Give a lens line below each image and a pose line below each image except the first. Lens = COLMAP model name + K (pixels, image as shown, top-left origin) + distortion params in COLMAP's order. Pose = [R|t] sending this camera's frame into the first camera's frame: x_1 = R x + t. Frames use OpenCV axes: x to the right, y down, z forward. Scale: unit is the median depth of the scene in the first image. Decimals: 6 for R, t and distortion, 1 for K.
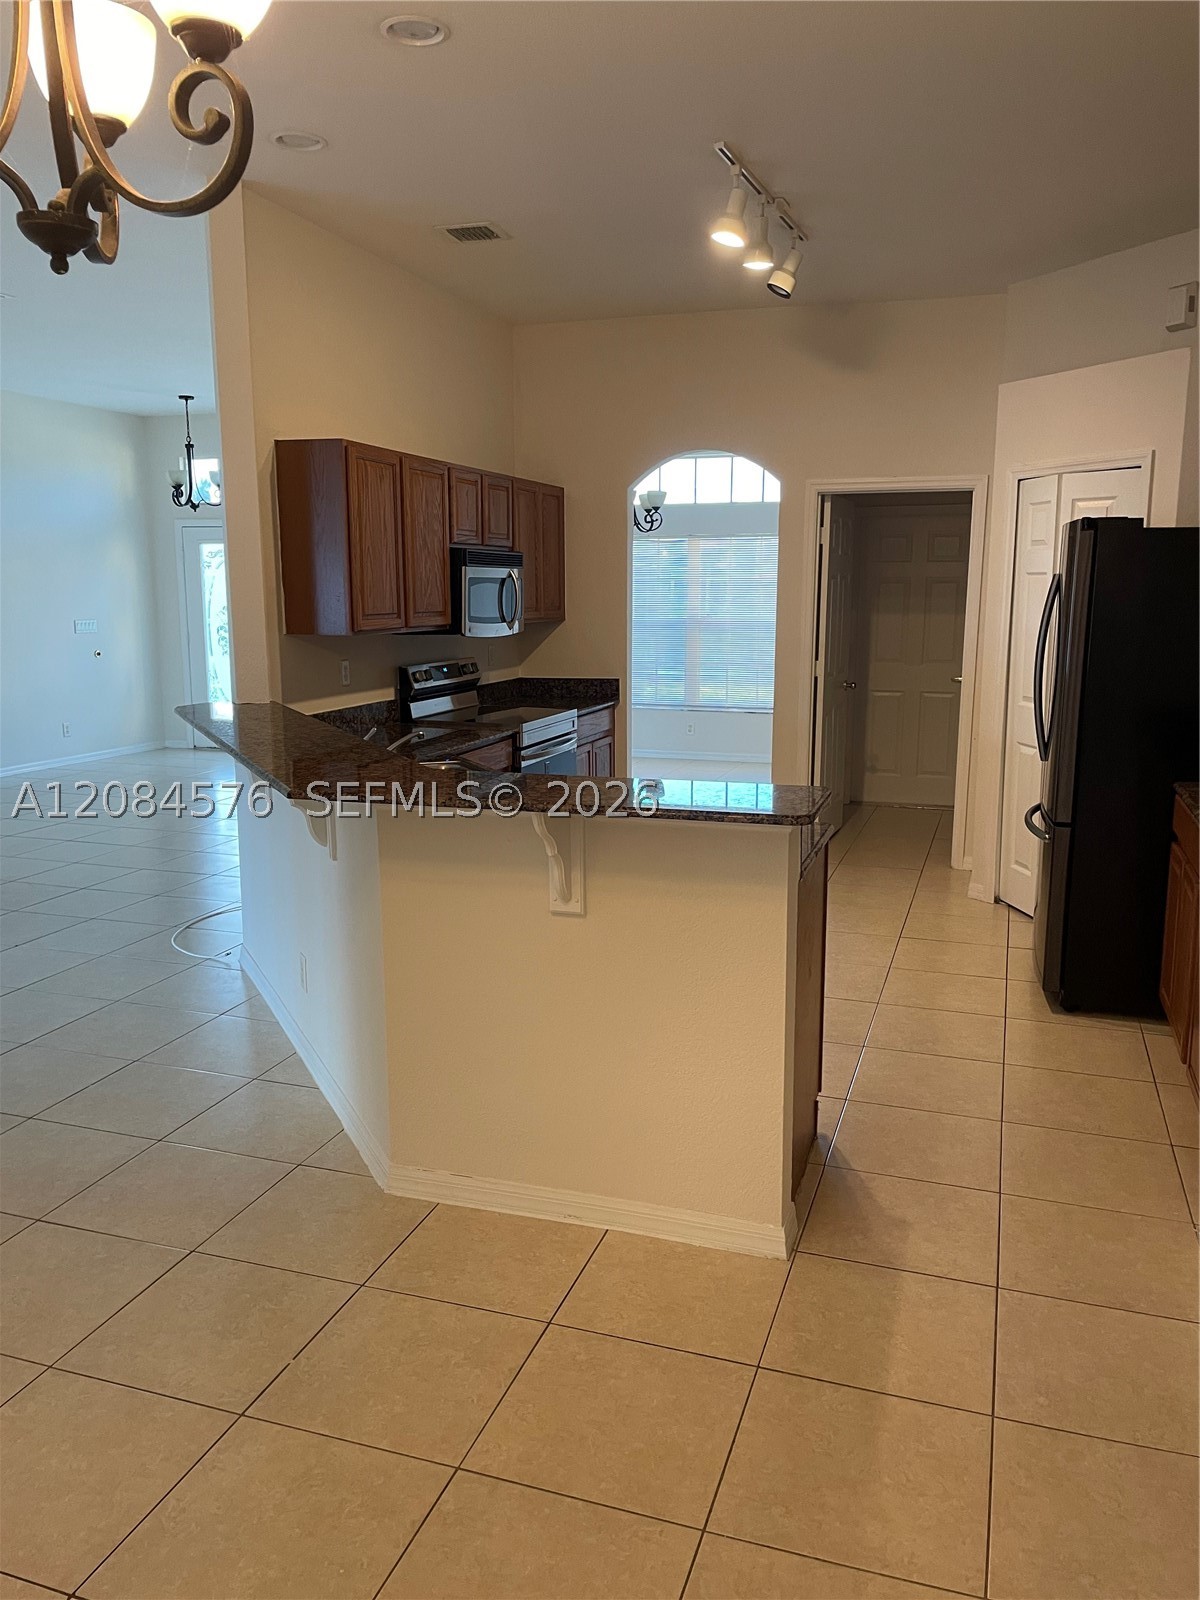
lens RADIAL K [[1208.7, 0, 600.0], [0, 1208.7, 800.0], [0, 0, 1]] dist [0.092091, -0.124535]
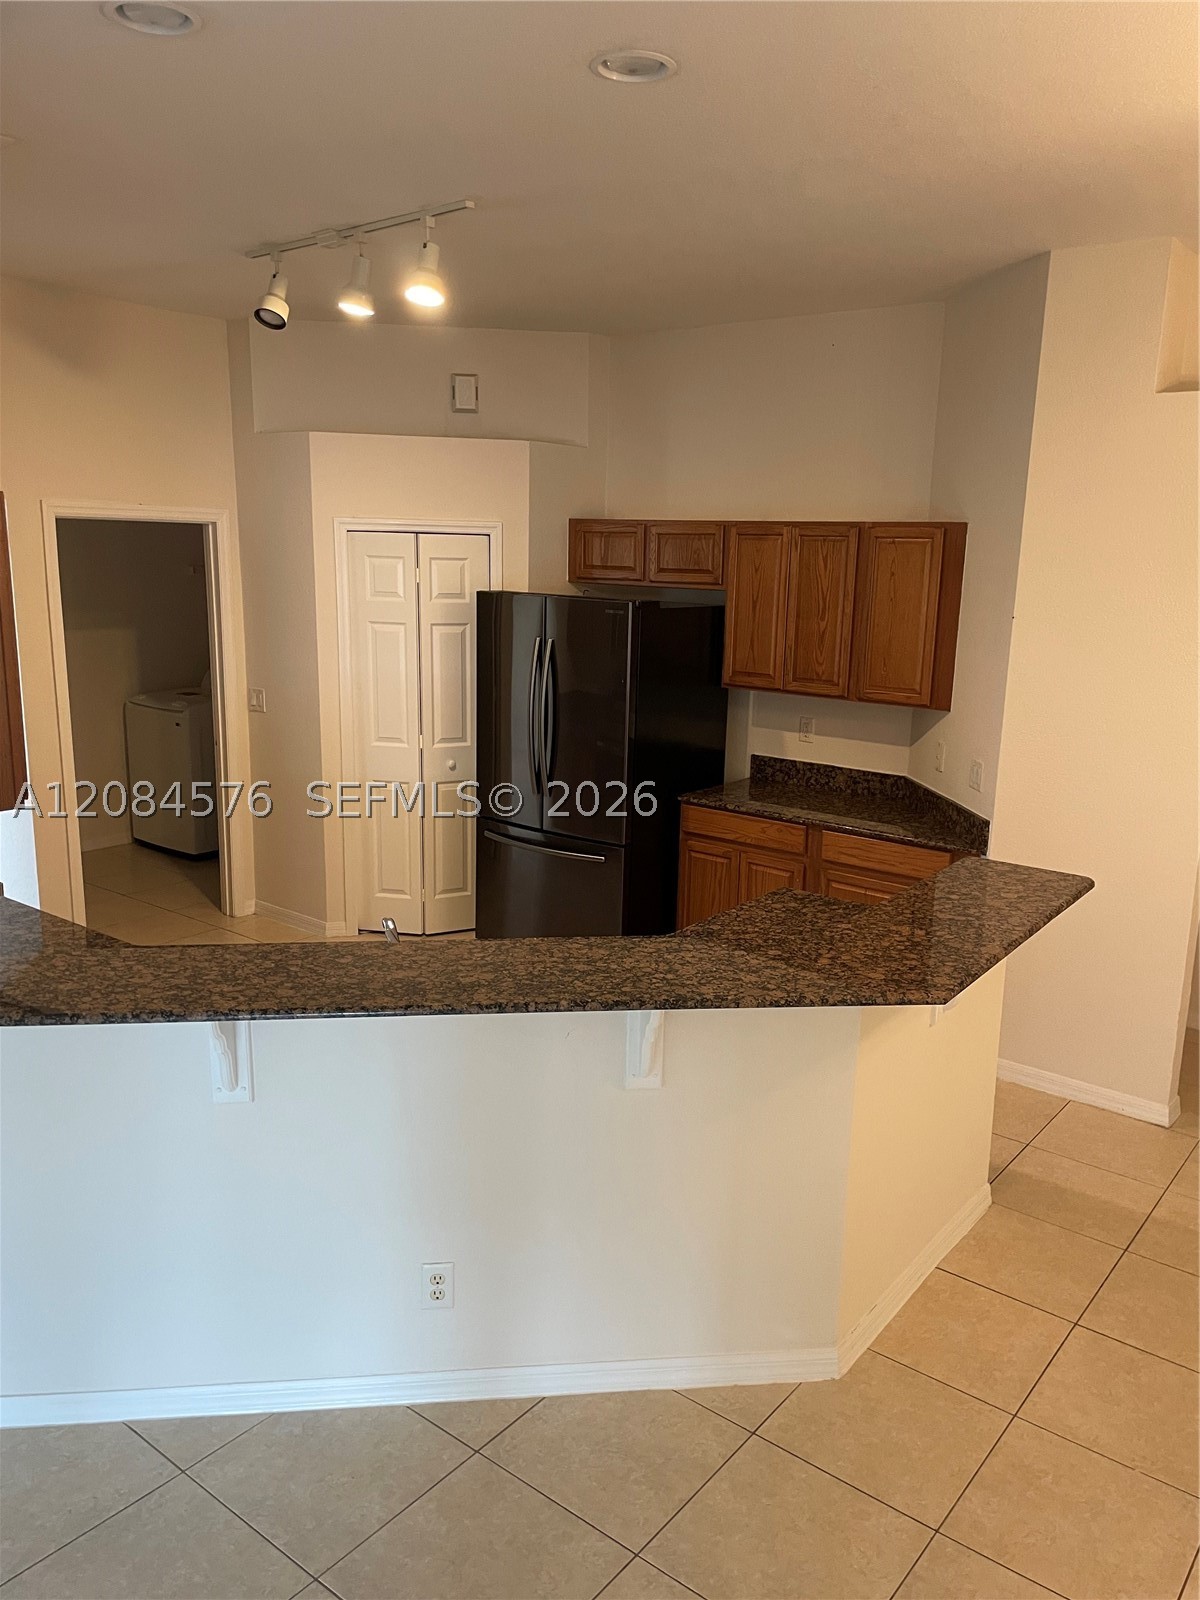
lens RADIAL K [[1216.8, 0, 604.9], [0, 1216.8, 813.2], [0, 0, 1]] dist [0.091164, -0.122918]
pose [[0.327053, -0.200955, 0.923392, -0.552133], [0.141502, 0.976526, 0.162400, -0.155445], [-0.934352, 0.077549, 0.347811, 0.426190]]
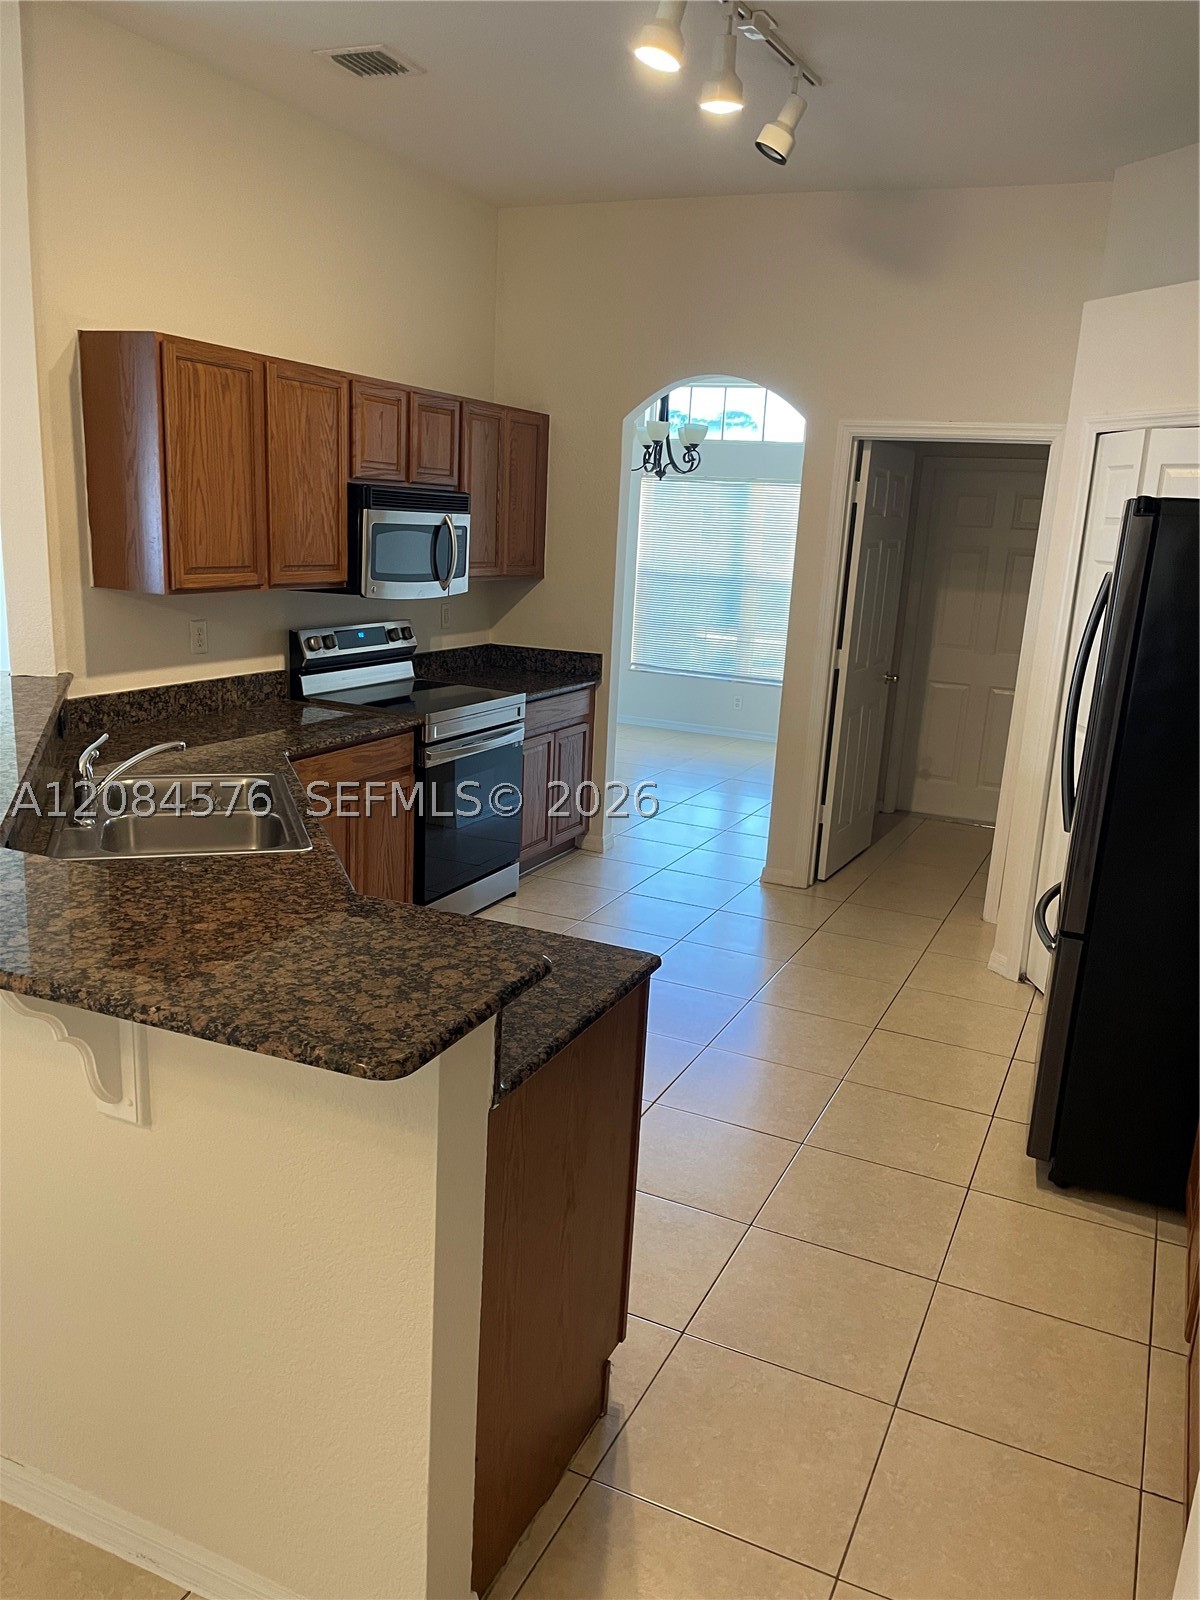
lens RADIAL K [[1216.8, 0, 604.9], [0, 1216.8, 813.2], [0, 0, 1]] dist [0.091164, -0.122918]
pose [[0.992907, 0.077907, -0.089809, 0.123523], [-0.072284, 0.995312, 0.064255, -0.055755], [0.094394, -0.057307, 0.993884, 0.202944]]
